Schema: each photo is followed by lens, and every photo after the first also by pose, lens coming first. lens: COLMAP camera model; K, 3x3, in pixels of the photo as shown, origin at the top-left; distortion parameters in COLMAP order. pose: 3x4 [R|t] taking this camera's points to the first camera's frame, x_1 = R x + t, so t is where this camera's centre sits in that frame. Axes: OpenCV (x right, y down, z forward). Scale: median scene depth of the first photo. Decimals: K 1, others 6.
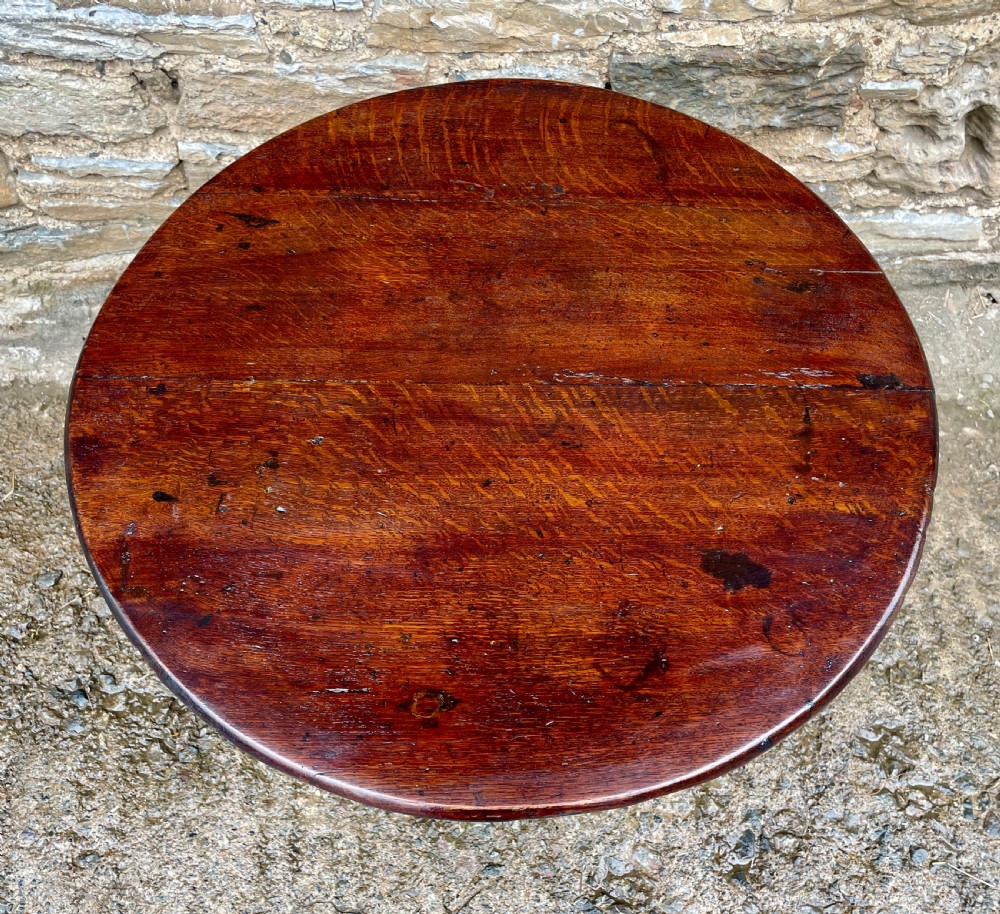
lens RADIAL K [[983.8, 0, 502.7], [0, 983.8, 478.3], [0, 0, 1]] dist [0.075505, -0.102638]
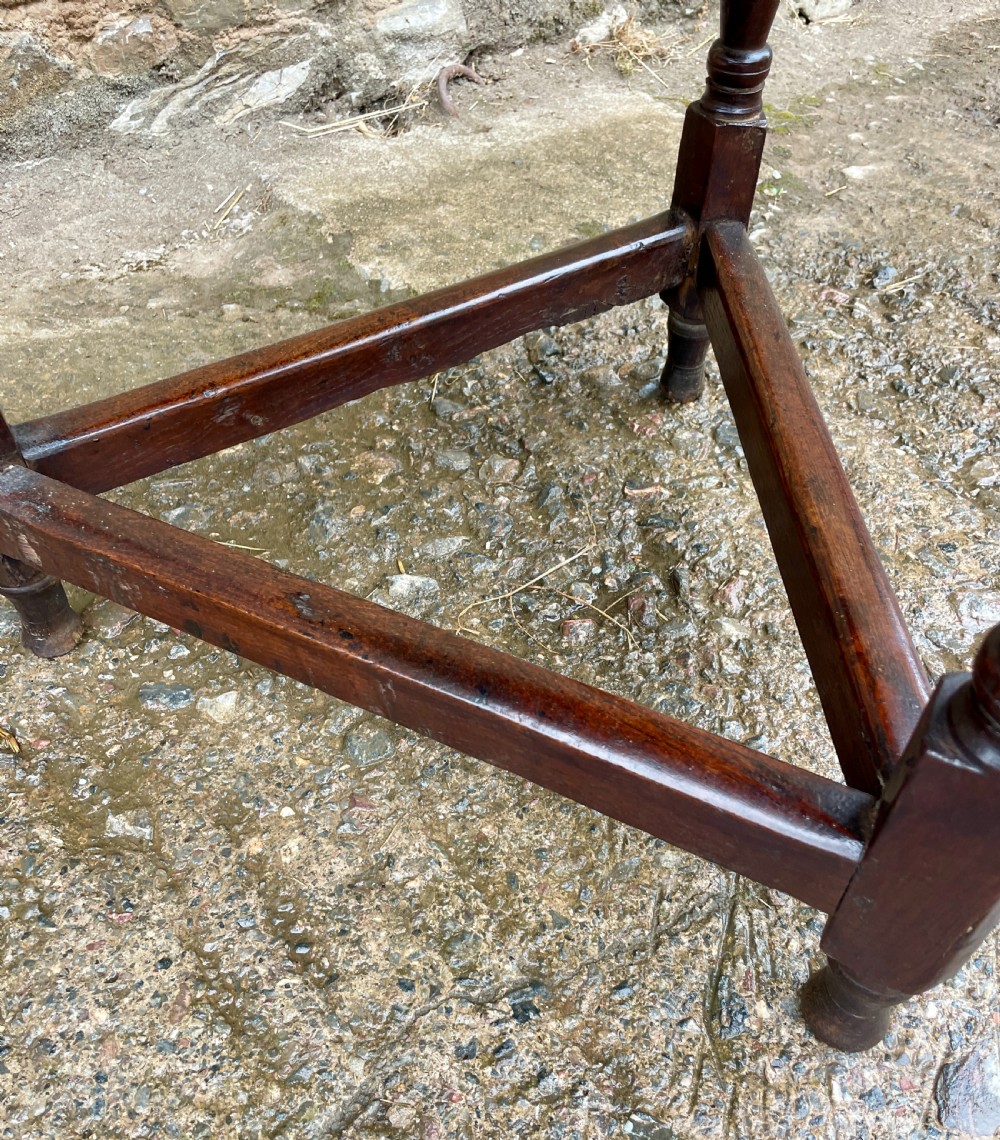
lens RADIAL K [[1029.3, 0, 511.9], [0, 1029.3, 617.8], [0, 0, 1]] dist [0.085389, -0.119338]
pose [[0.862617, -0.376198, 0.338183, -0.223511], [0.451074, 0.874633, -0.177623, 0.369681], [-0.228964, 0.305766, 0.924166, 0.579860]]
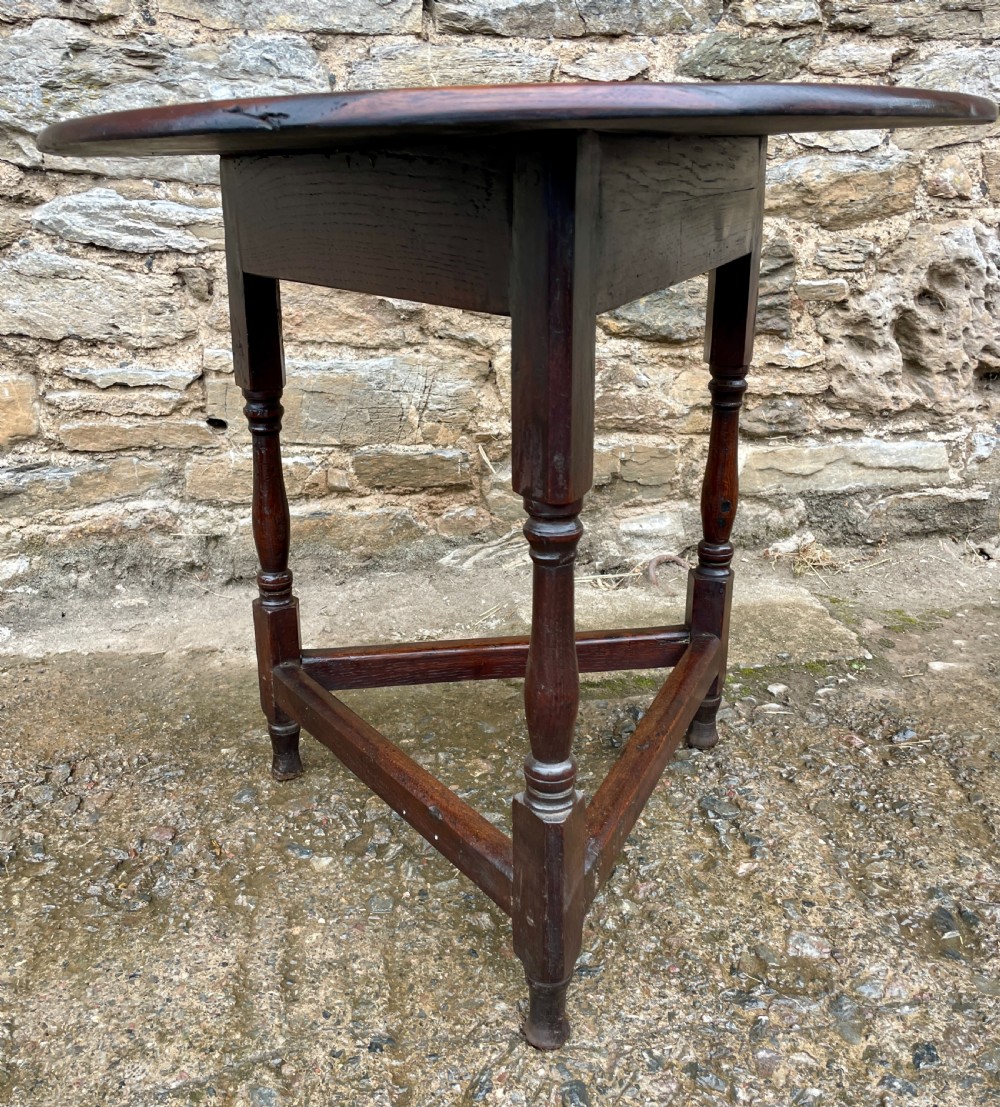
lens RADIAL K [[1022.1, 0, 488.0], [0, 1022.1, 580.3], [0, 0, 1]] dist [0.082175, -0.111618]
pose [[0.996080, -0.064358, 0.060688, -0.099926], [0.088331, 0.760501, -0.643301, 0.622689], [-0.004752, 0.646140, 0.763204, 0.294866]]
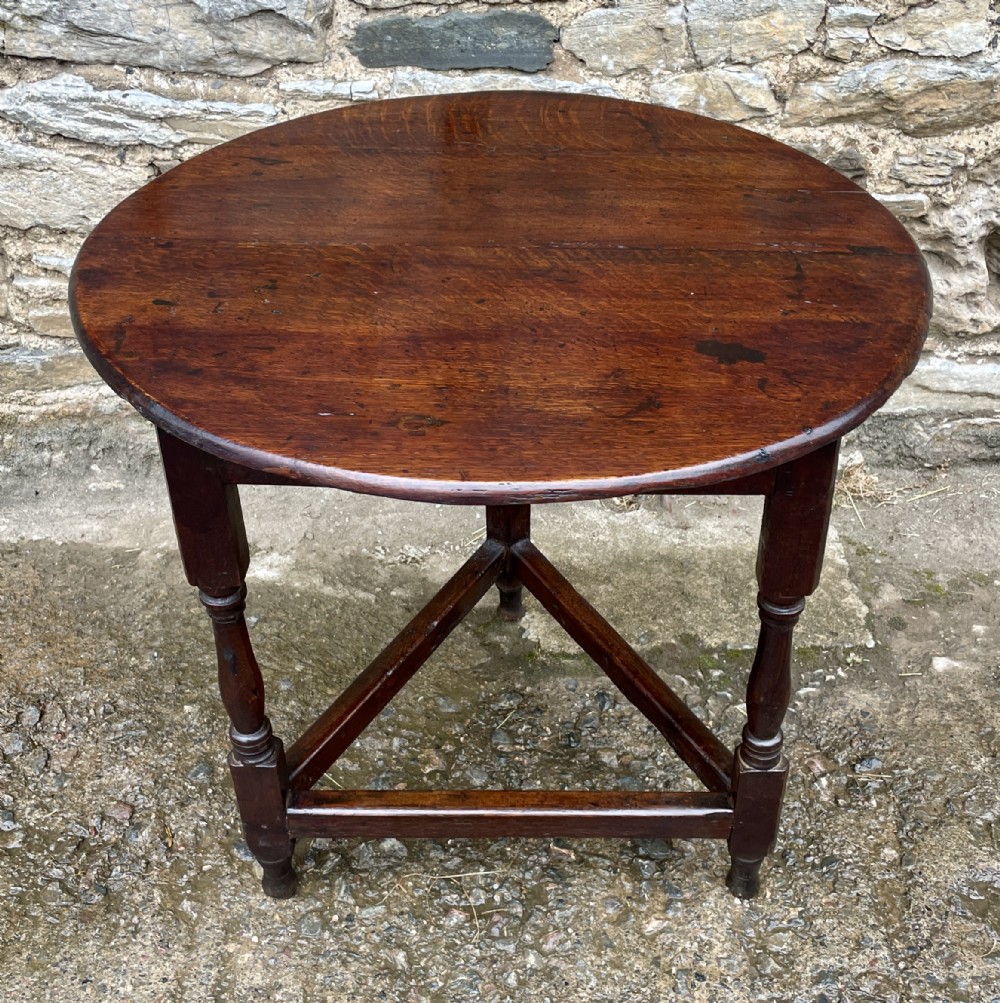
lens RADIAL K [[1304.0, 0, 488.3], [0, 1304.0, 478.3], [0, 0, 1]] dist [0.089877, -0.134900]
pose [[0.999616, 0.011962, -0.025007, 0.015748], [-0.021763, 0.897402, -0.440678, 0.450119], [0.017170, 0.441053, 0.897317, -0.071045]]
